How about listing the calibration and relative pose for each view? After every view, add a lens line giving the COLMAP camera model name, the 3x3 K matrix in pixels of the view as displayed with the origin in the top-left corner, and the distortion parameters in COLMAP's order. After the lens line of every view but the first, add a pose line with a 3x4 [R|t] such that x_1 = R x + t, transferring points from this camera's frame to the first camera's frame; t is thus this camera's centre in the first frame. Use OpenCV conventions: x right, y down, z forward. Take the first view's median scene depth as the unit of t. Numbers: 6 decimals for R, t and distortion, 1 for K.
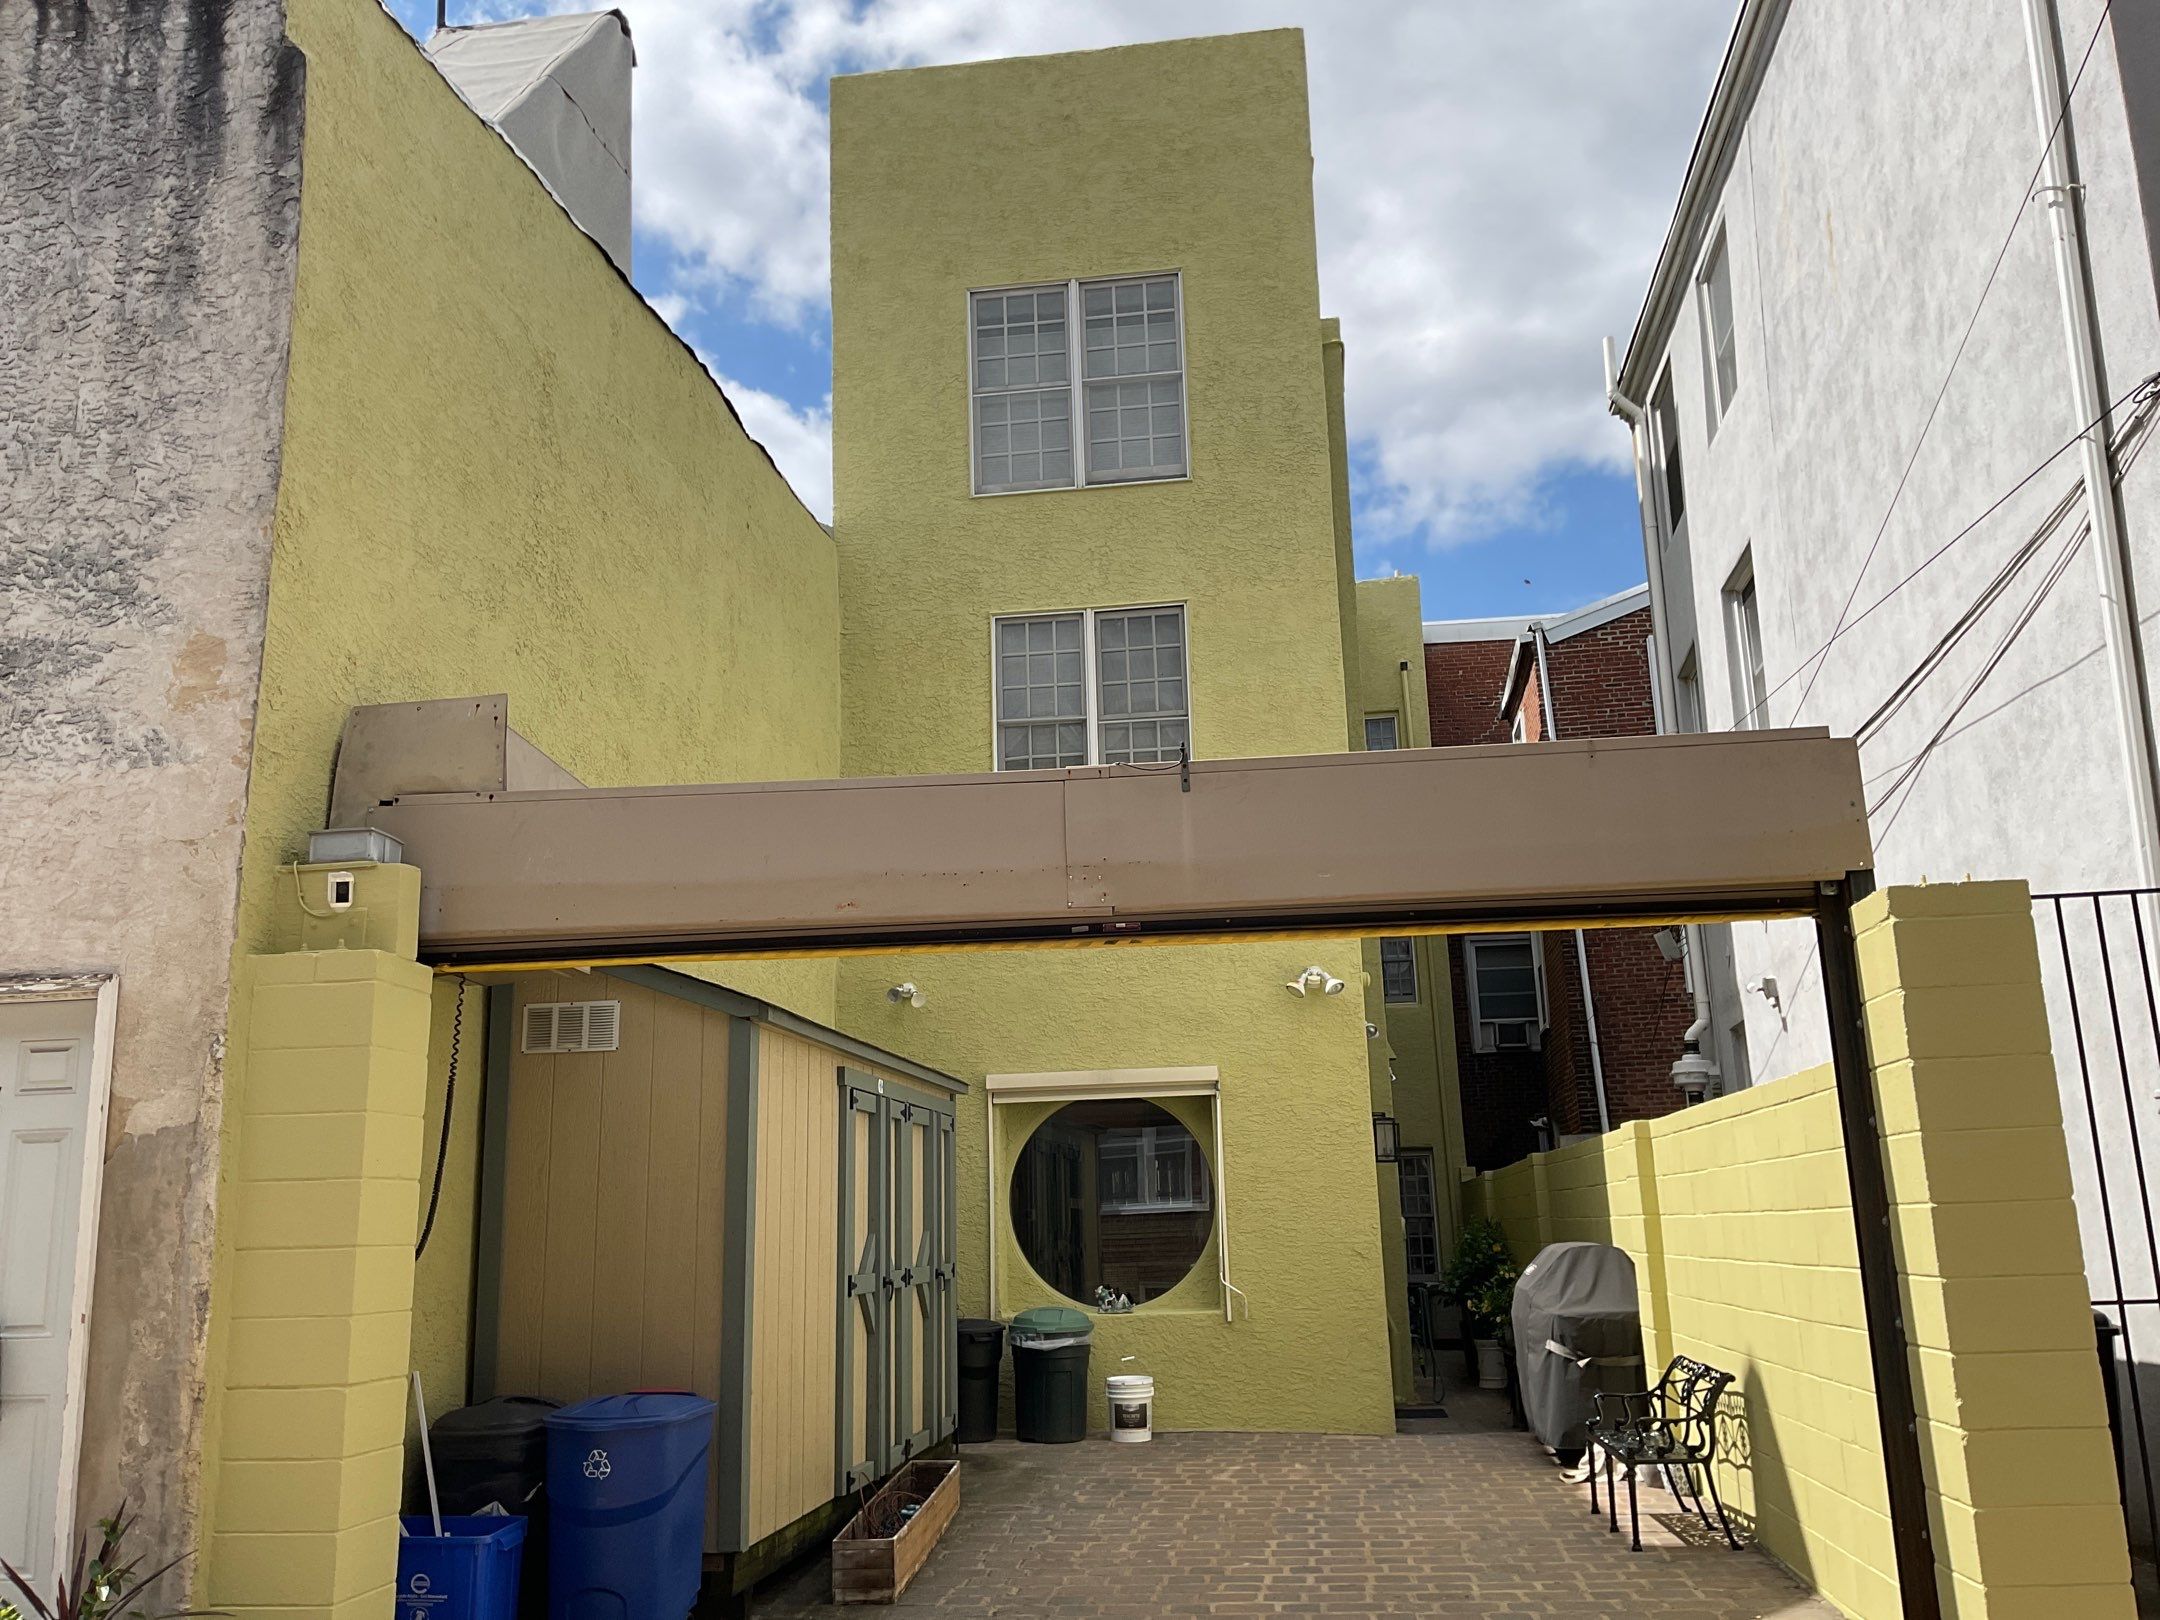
lens RADIAL K [[1811.4, 0, 1075.3], [0, 1811.4, 813.1], [0, 0, 1]] dist [0.029435, -0.108452]
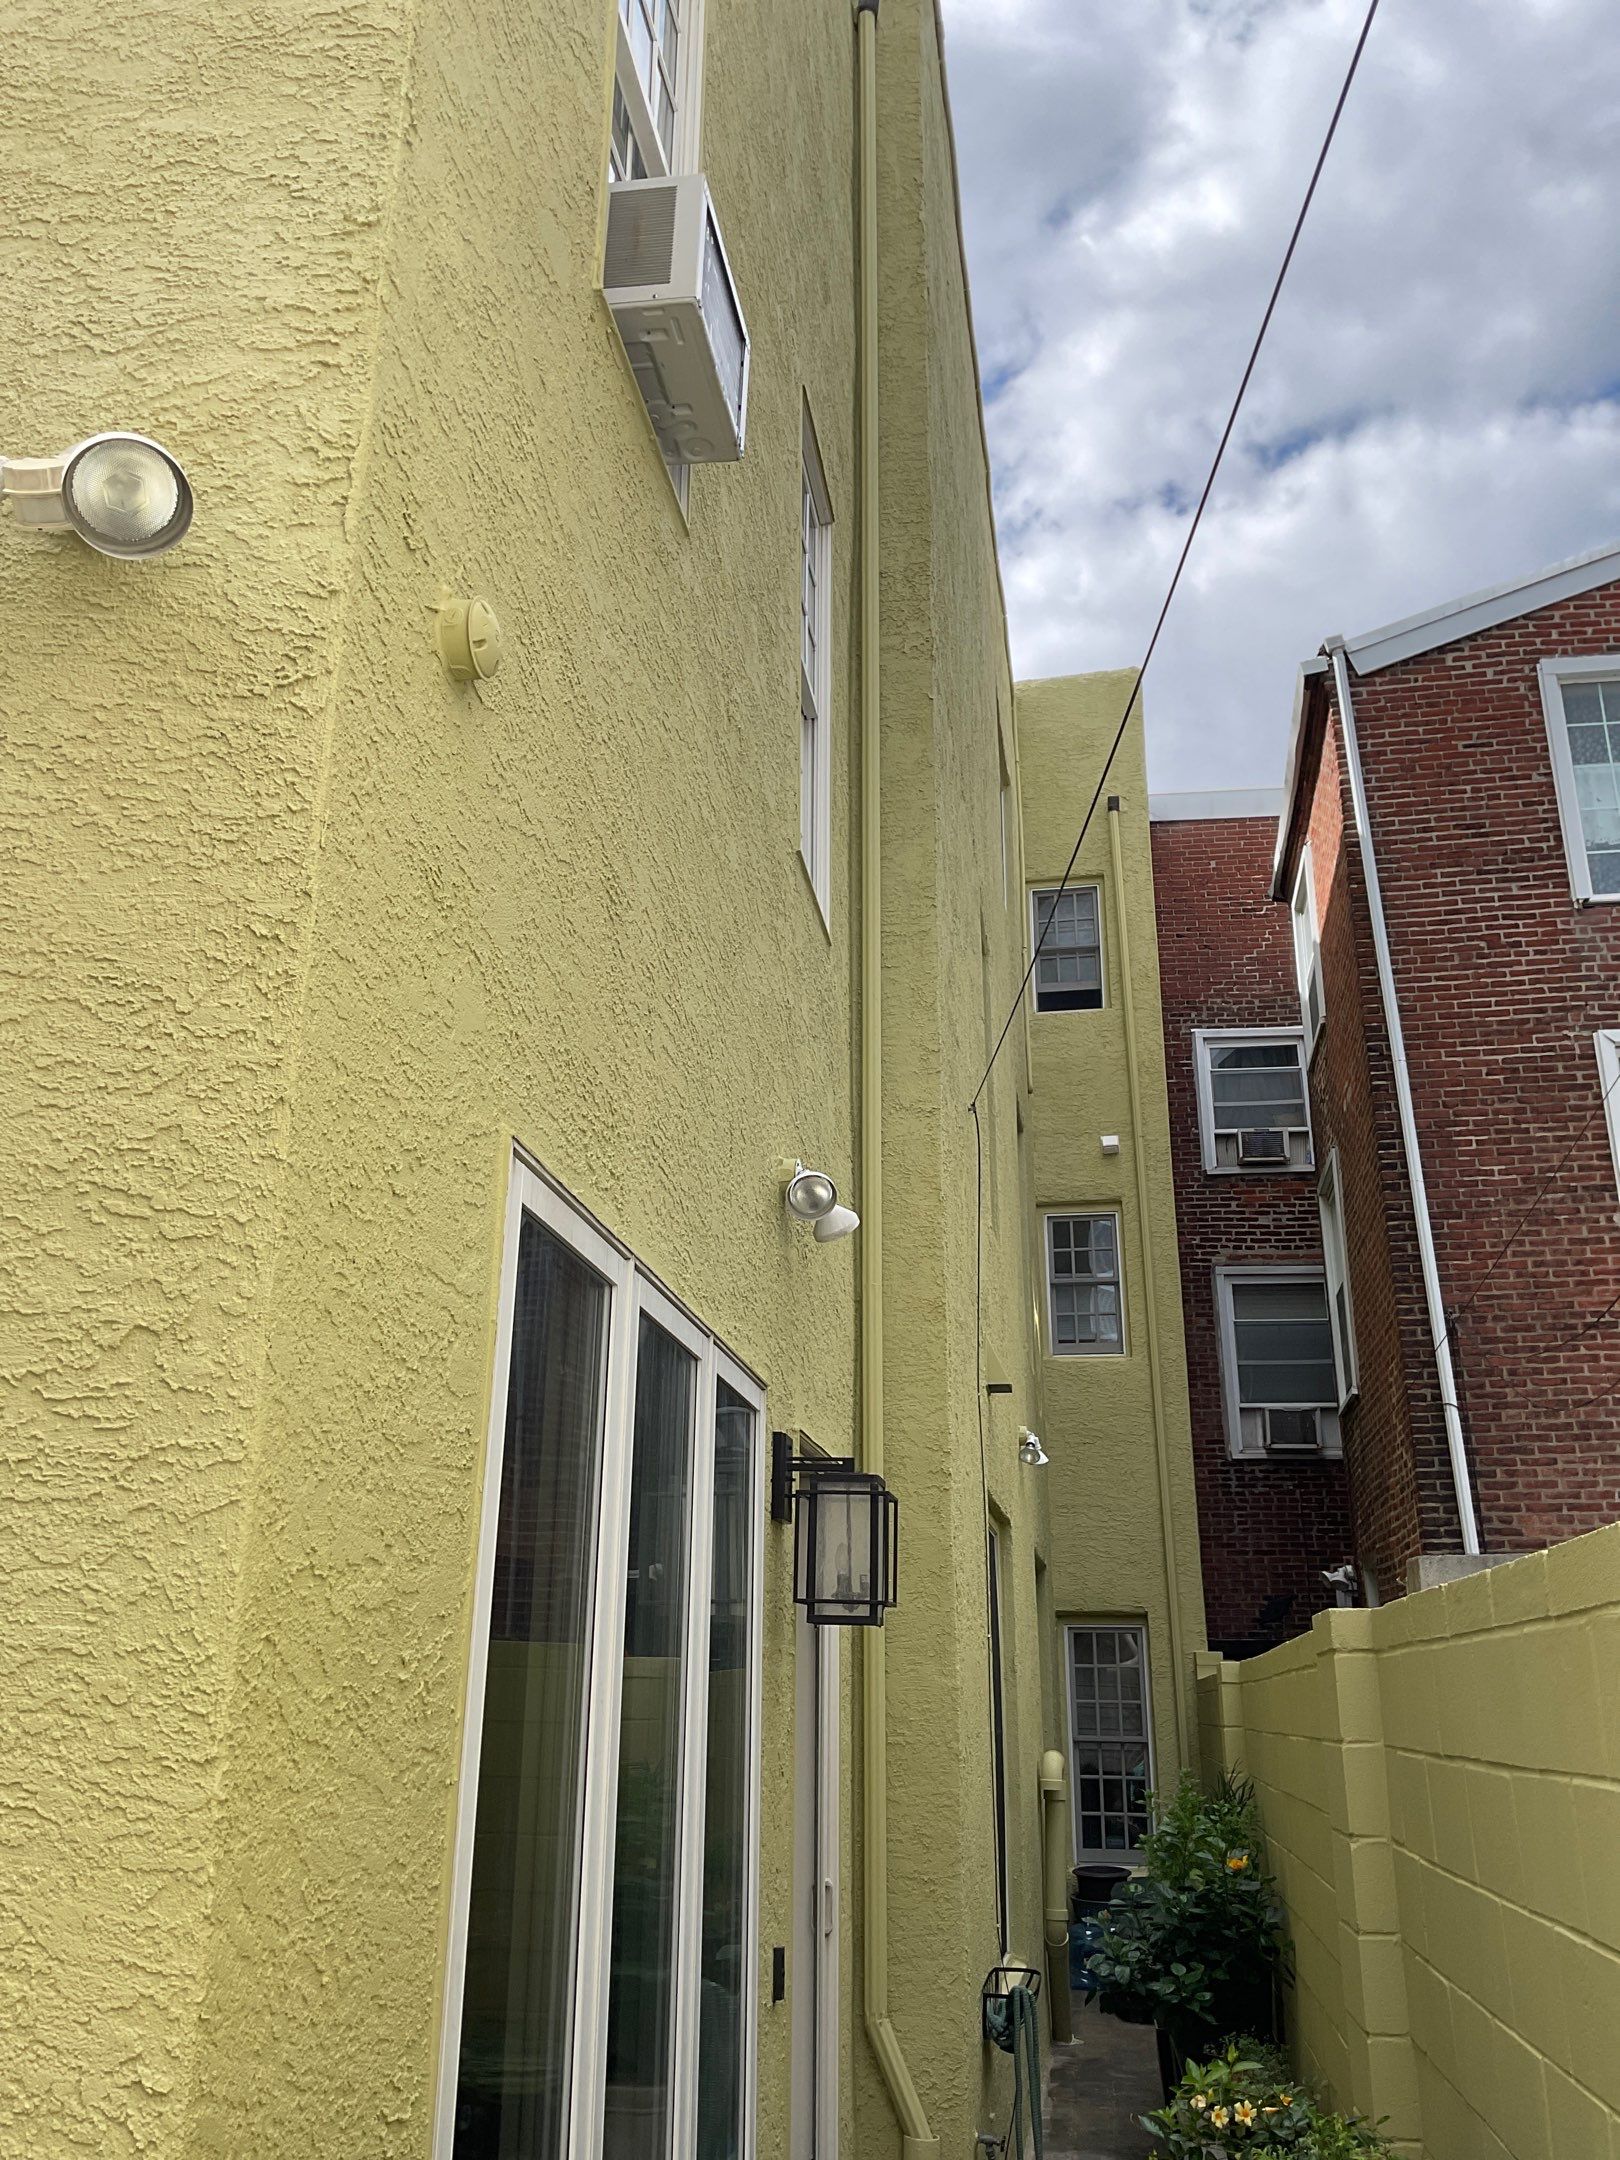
lens RADIAL K [[1811.4, 0, 814.1], [0, 1811.4, 1073.6], [0, 0, 1]] dist [0.029435, -0.108452]
pose [[0.999224, 0.026778, -0.028897, 0.113891], [-0.029732, 0.993798, -0.107153, 0.087999], [0.025848, 0.107928, 0.993823, 0.454689]]
